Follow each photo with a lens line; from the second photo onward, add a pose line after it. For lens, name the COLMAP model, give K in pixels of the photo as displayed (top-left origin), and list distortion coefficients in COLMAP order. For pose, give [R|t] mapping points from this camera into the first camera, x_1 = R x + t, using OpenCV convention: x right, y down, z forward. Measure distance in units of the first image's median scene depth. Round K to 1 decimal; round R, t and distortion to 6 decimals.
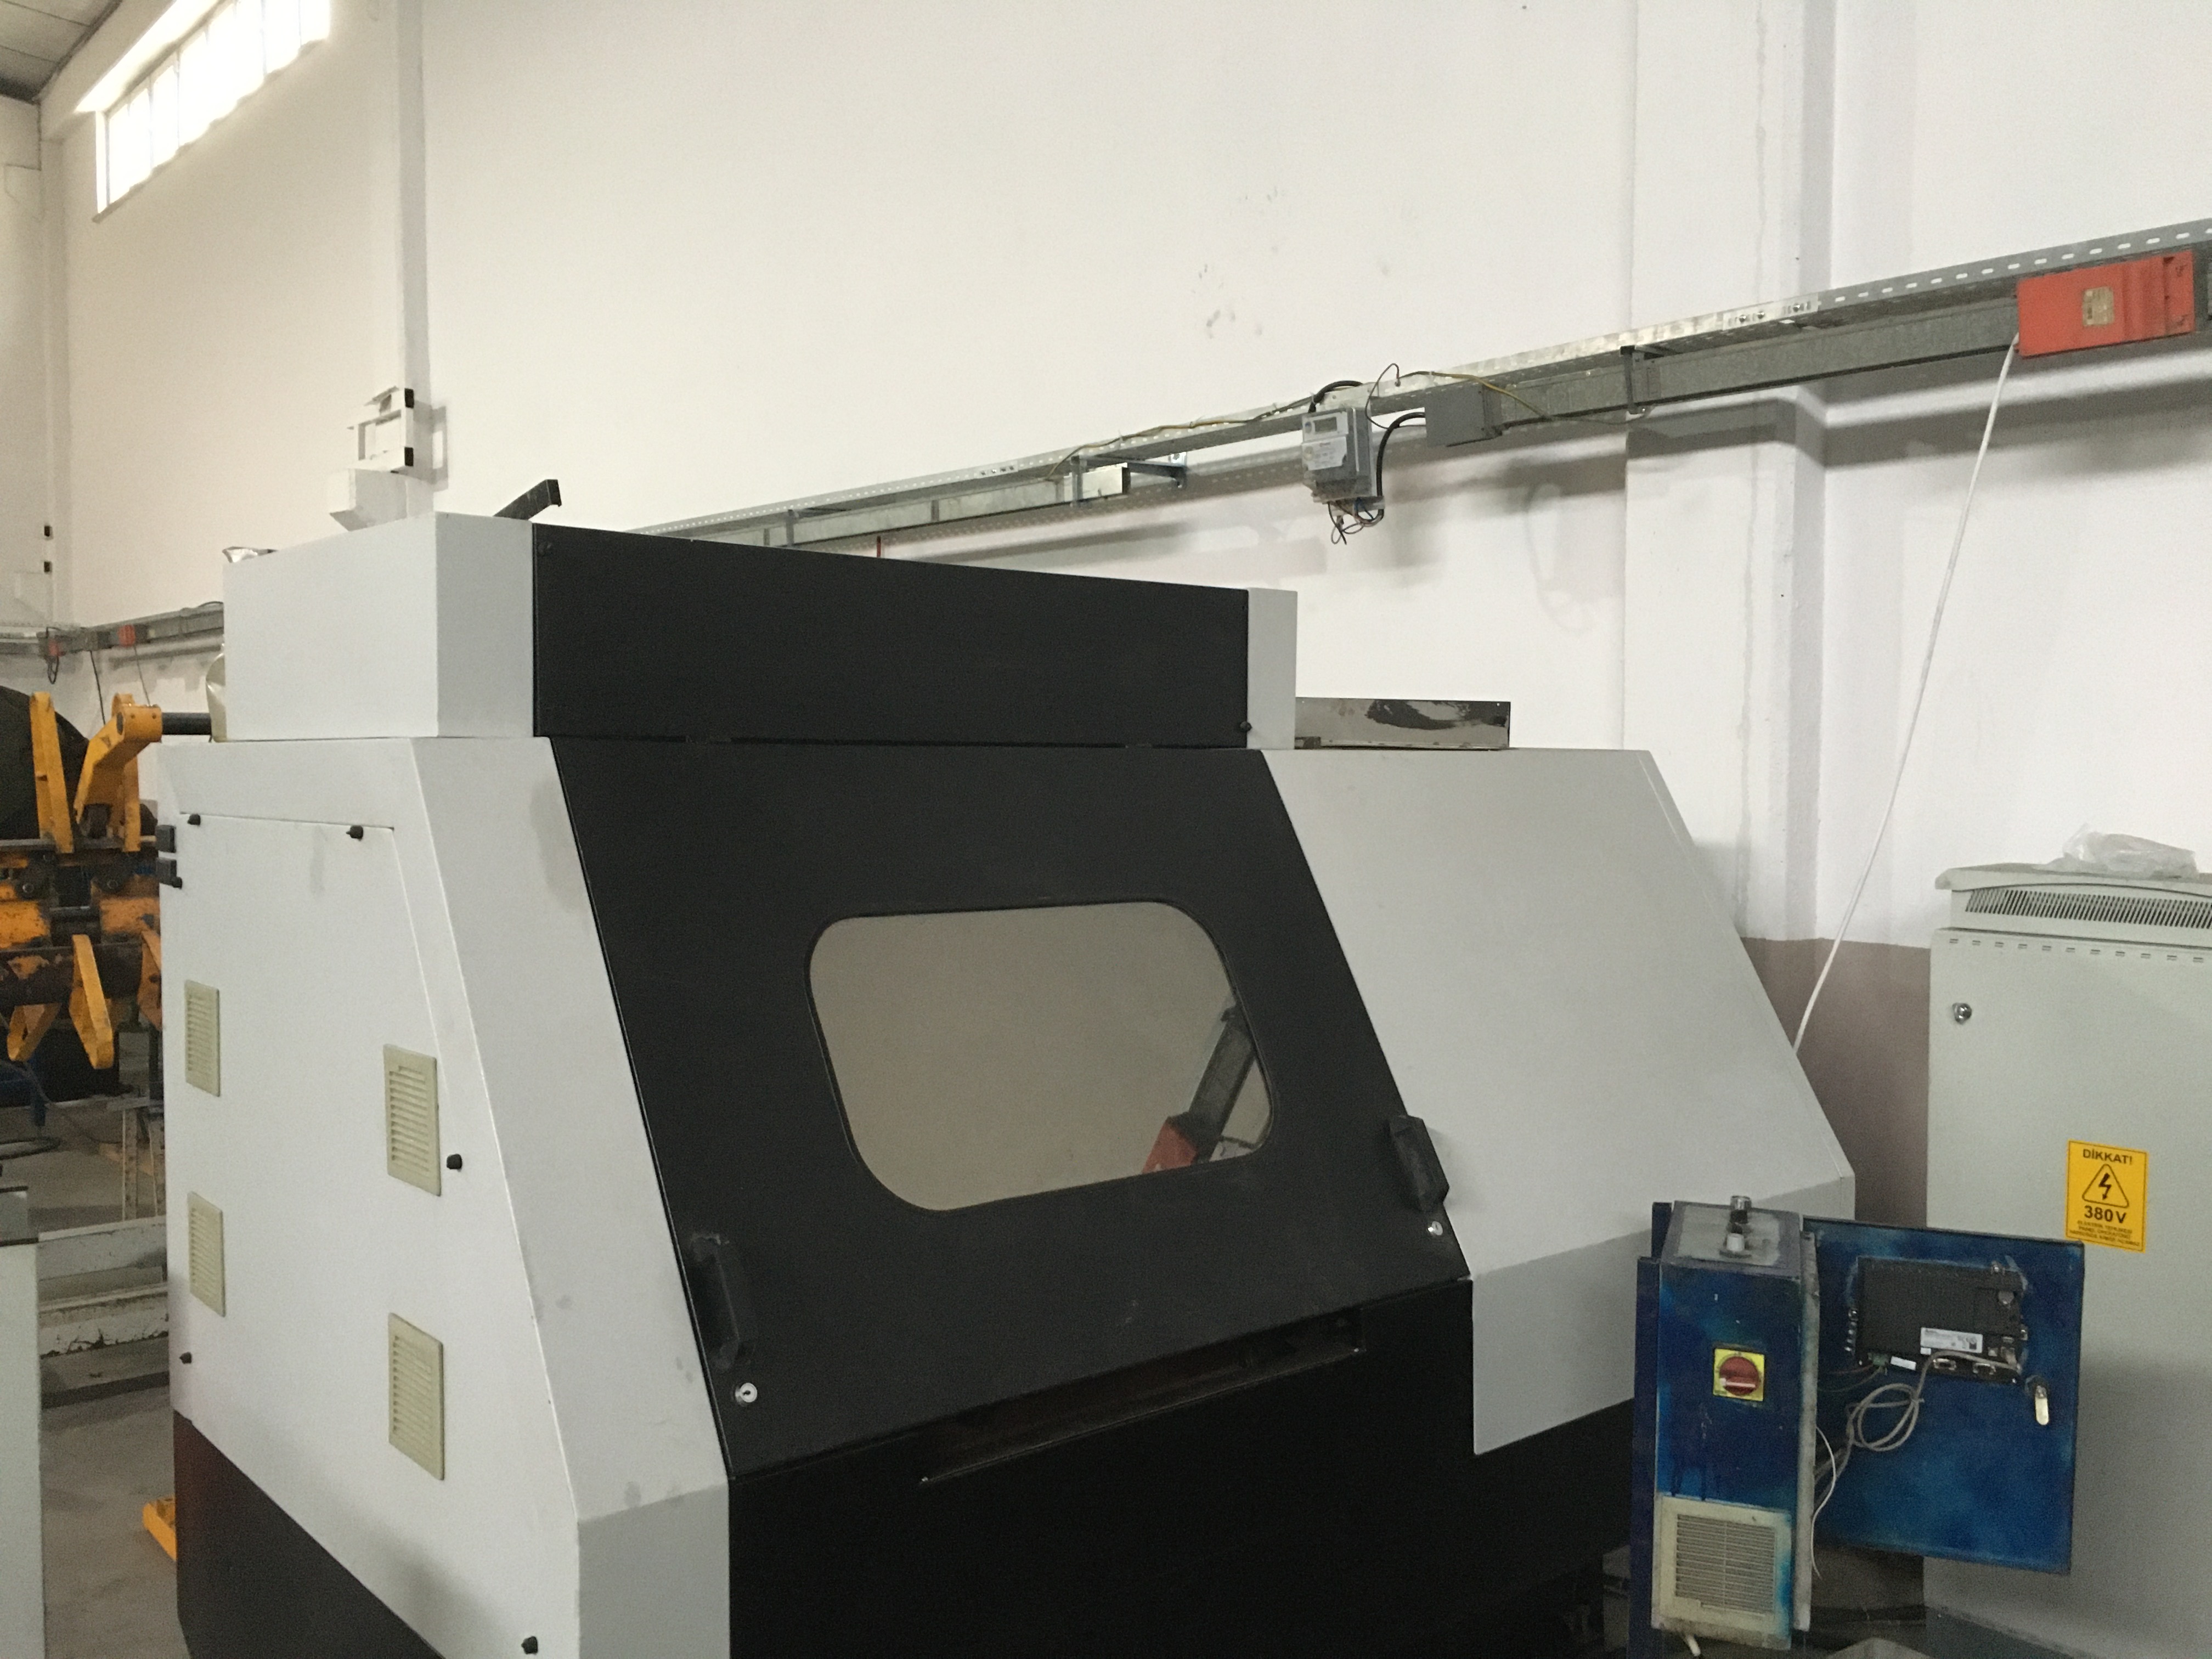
lens RADIAL K [[1856.3, 0, 1101.7], [0, 1856.3, 837.0], [0, 0, 1]] dist [0.077635, -0.115838]
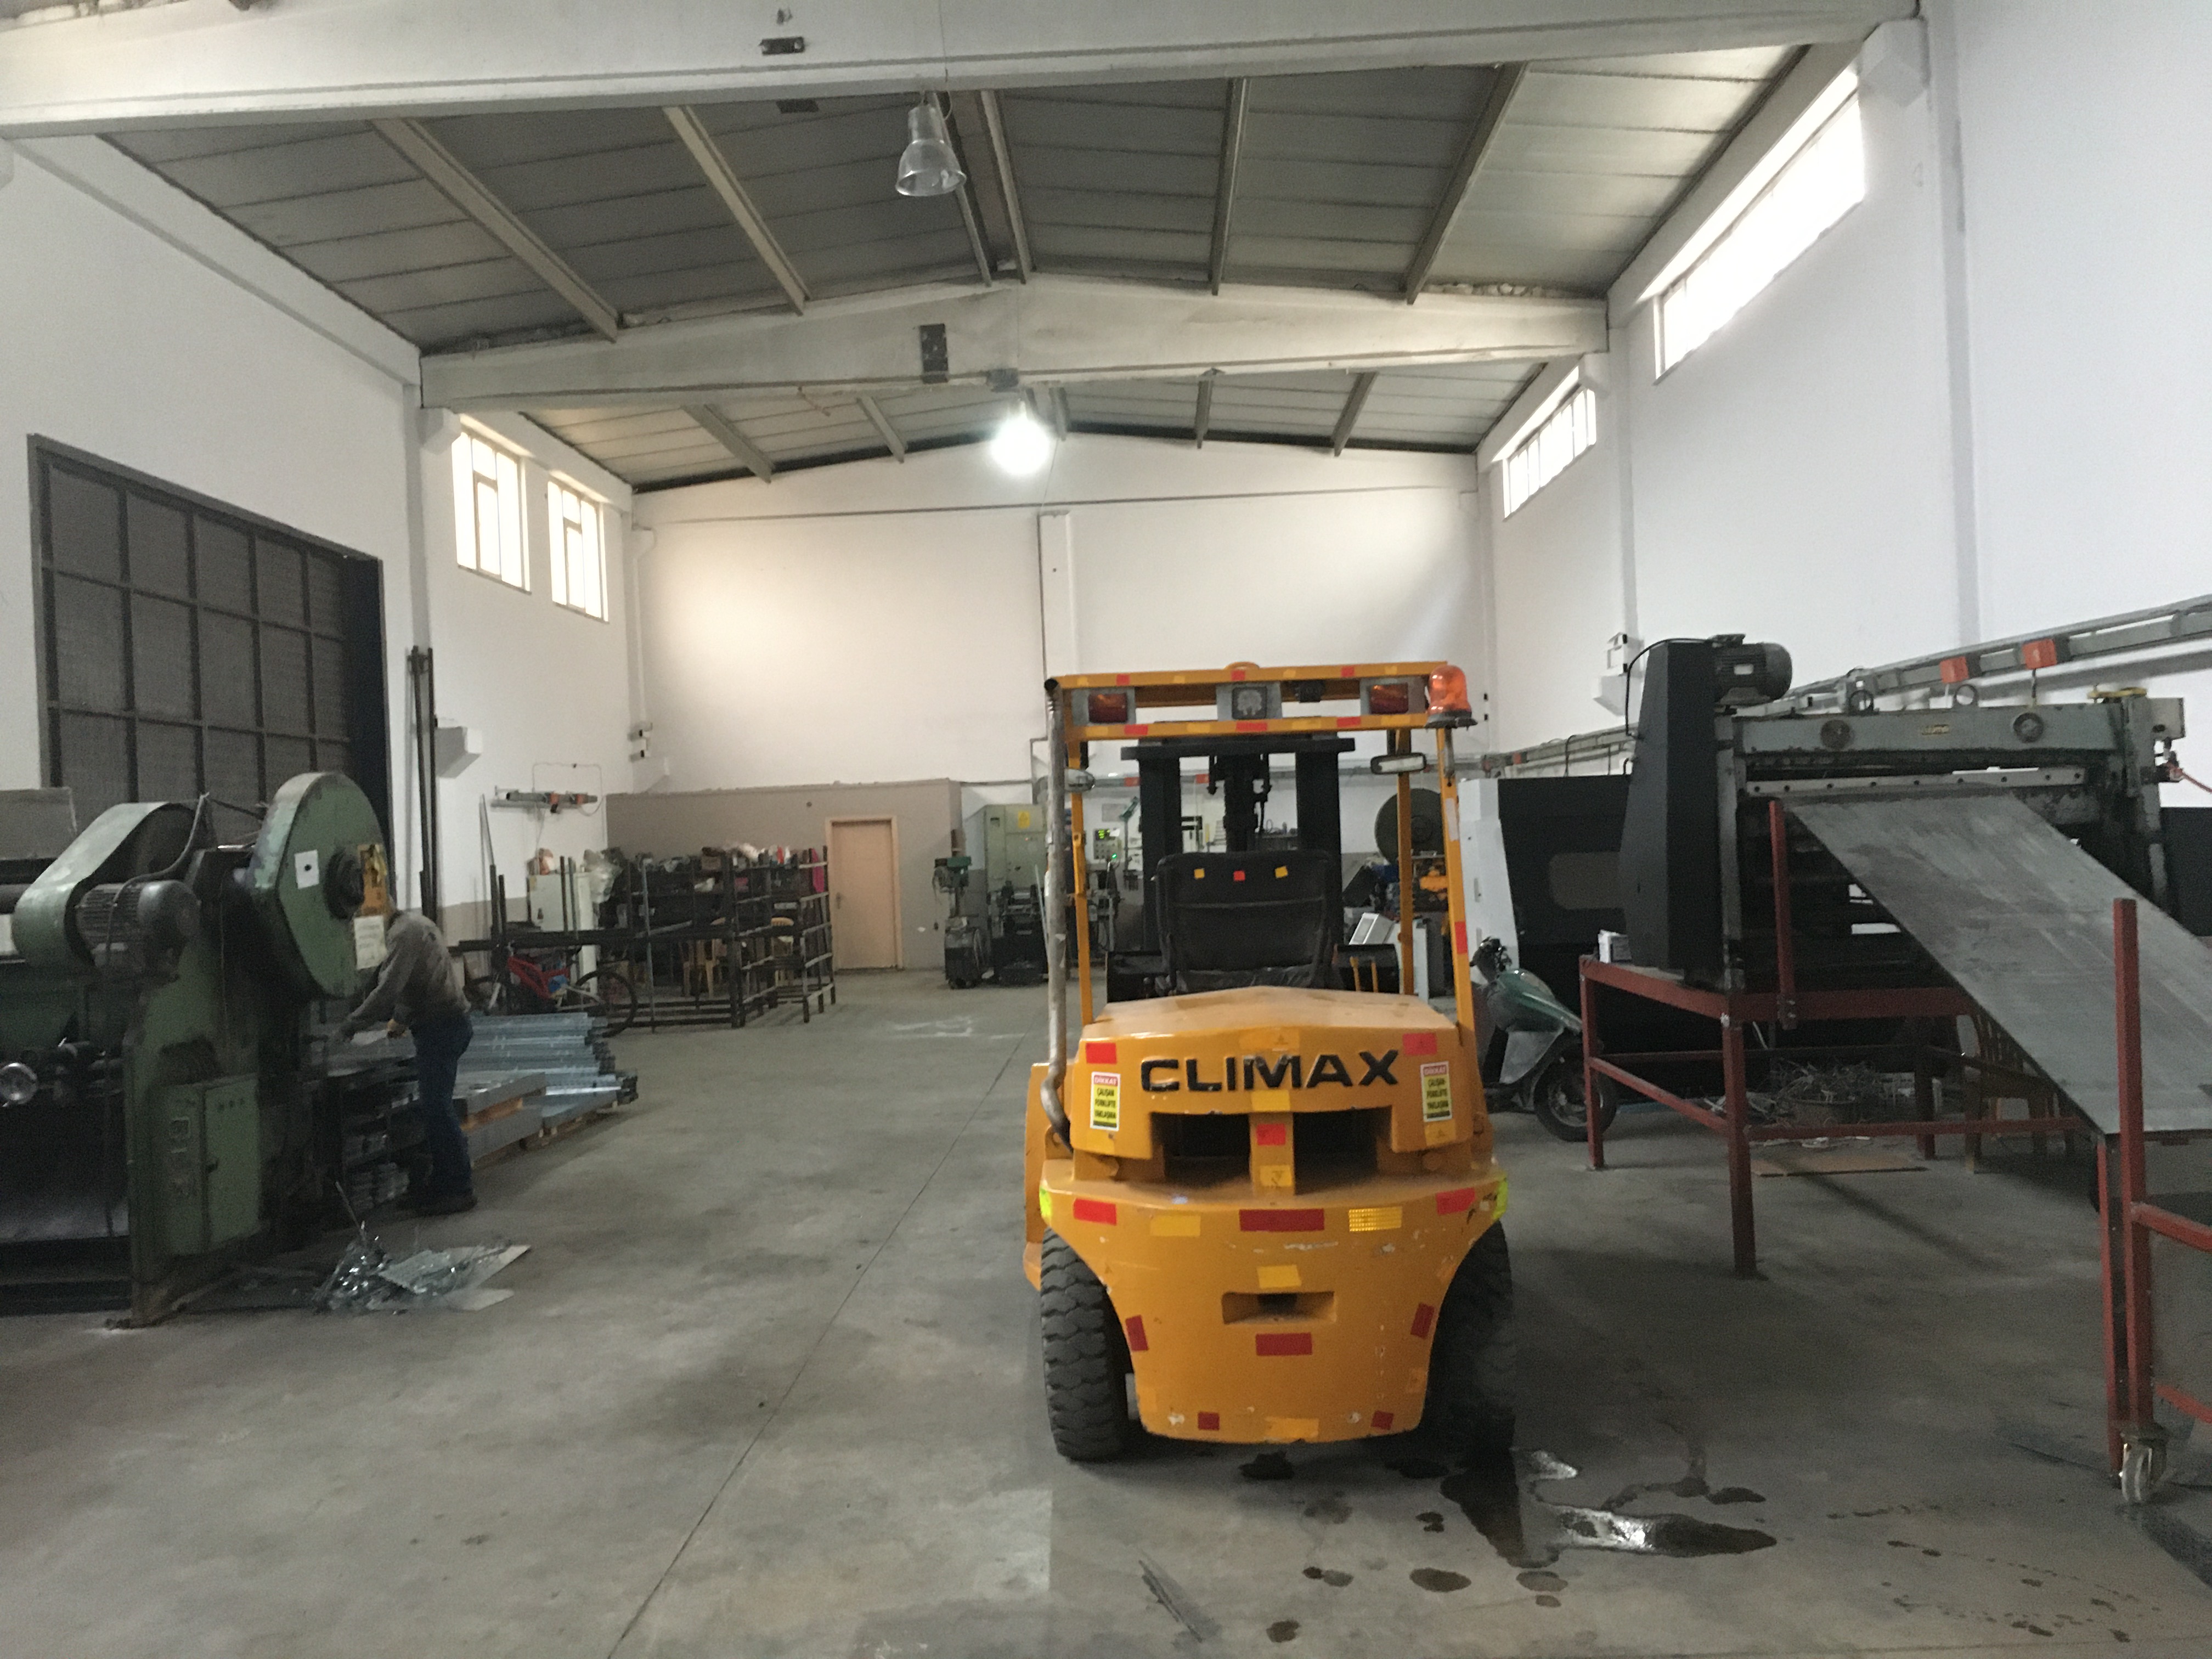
lens RADIAL K [[1856.3, 0, 1101.7], [0, 1856.3, 837.0], [0, 0, 1]] dist [0.077635, -0.115838]
pose [[0.735361, -0.035577, -0.676741, 0.389570], [0.015660, 0.999246, -0.035515, 0.026613], [0.677495, 0.015519, 0.735364, -0.581762]]
